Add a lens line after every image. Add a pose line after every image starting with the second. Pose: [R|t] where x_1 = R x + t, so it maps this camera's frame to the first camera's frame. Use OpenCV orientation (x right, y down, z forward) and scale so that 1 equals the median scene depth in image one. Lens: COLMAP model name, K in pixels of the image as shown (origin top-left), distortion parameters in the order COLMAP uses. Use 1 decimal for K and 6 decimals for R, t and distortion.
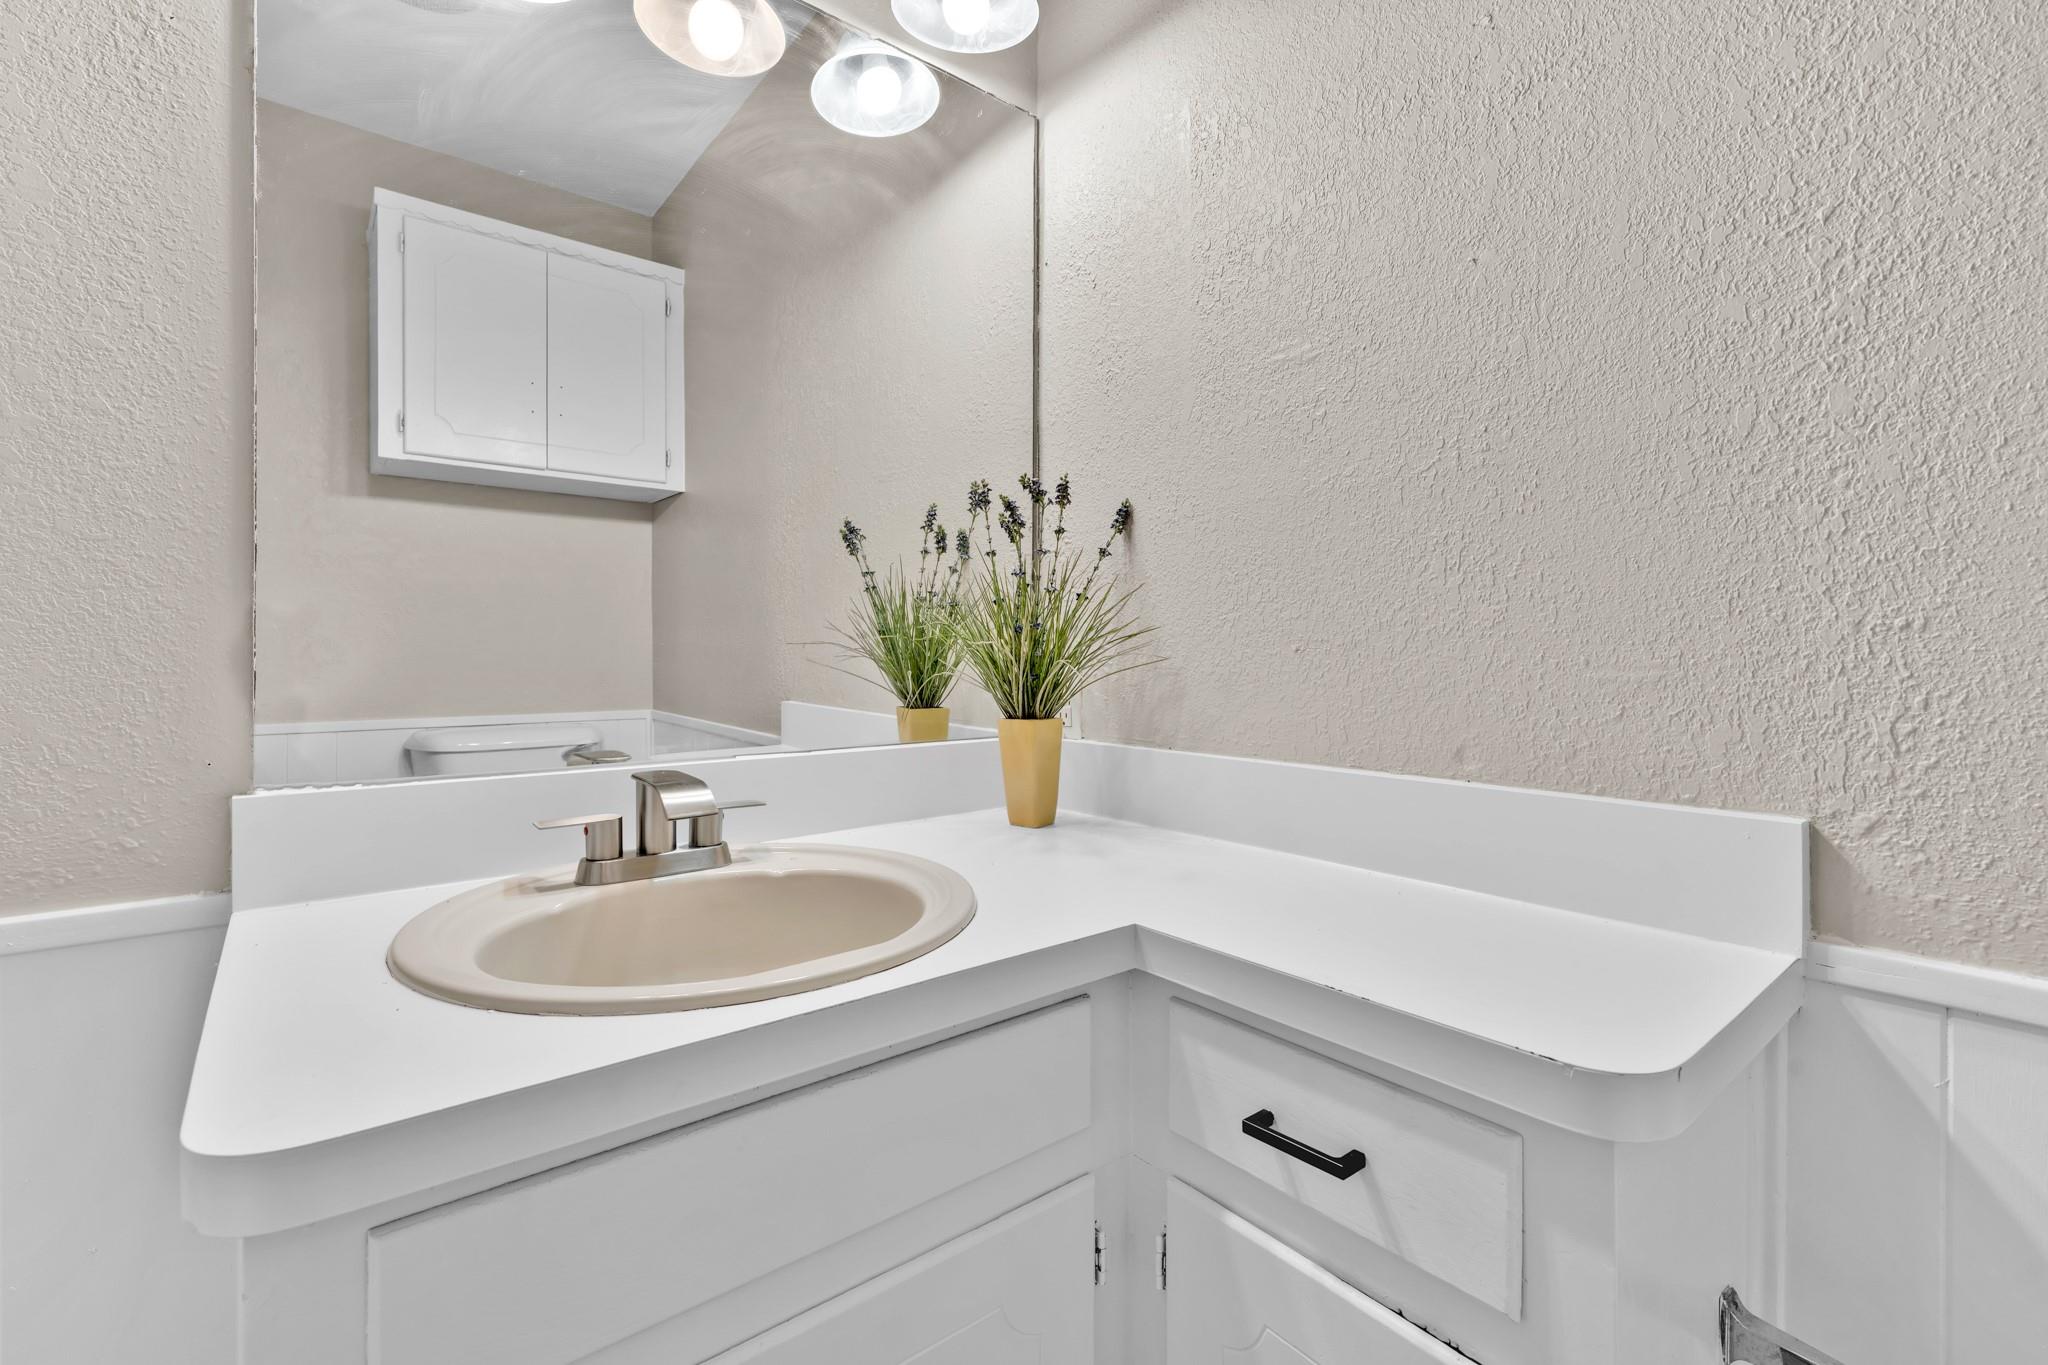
lens RADIAL K [[893.9, 0, 1023.0], [0, 893.9, 656.8], [0, 0, 1]] dist [-0.000272, 0.000013]
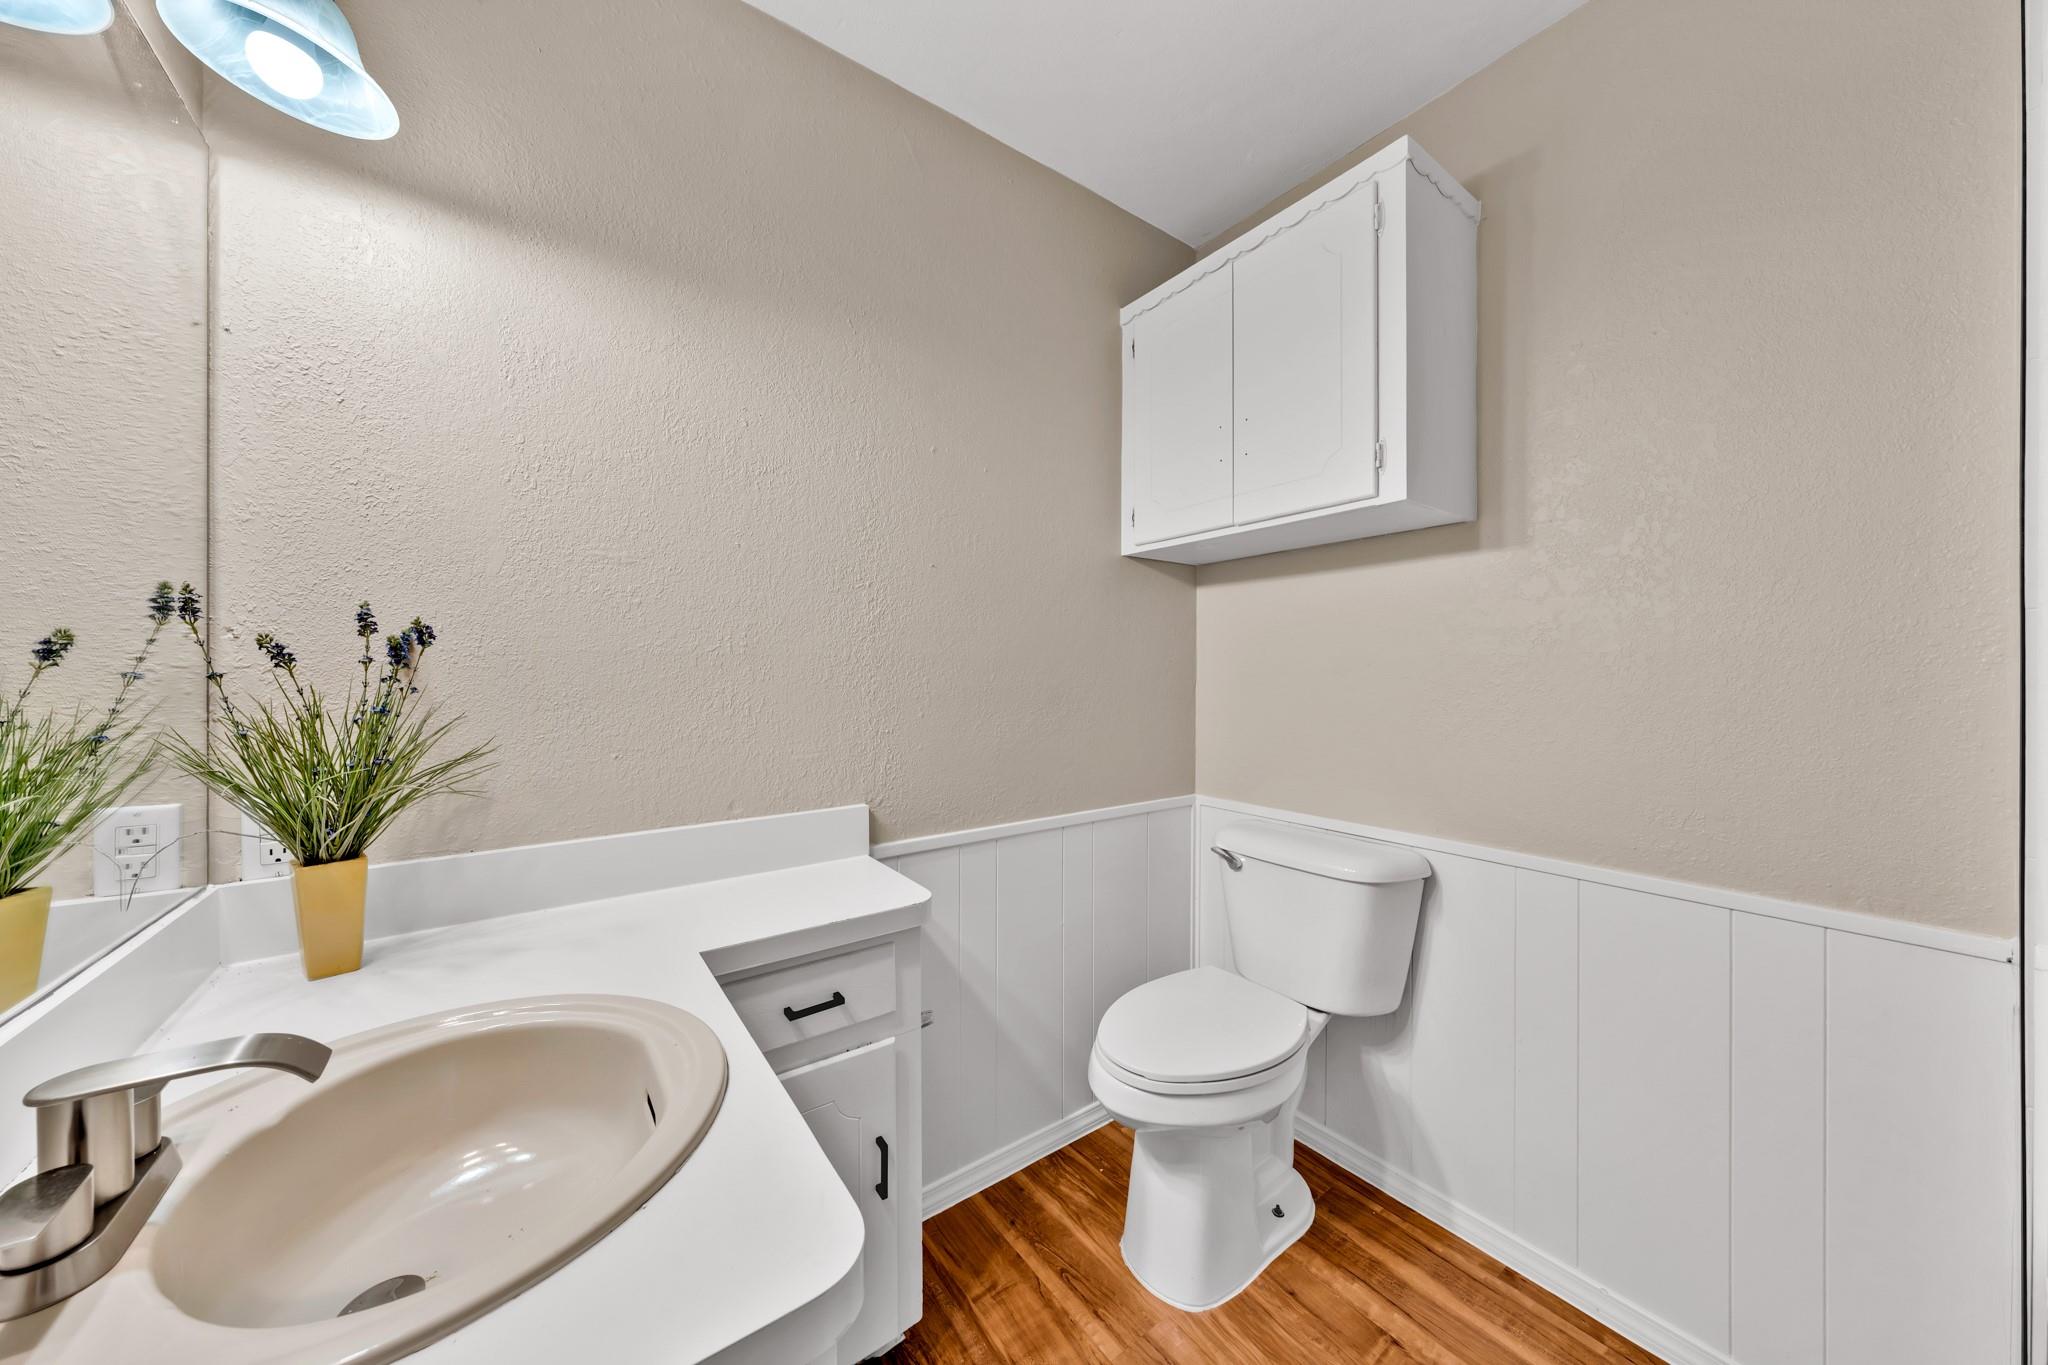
lens RADIAL K [[707.4, 0, 1015.5], [0, 707.4, 672.4], [0, 0, 1]] dist [0.000293, 0.000074]
pose [[0.046035, -0.004281, 0.998931, -0.866908], [0.002654, 0.999988, 0.004163, -0.157437], [-0.998936, 0.002459, 0.046046, 0.303239]]
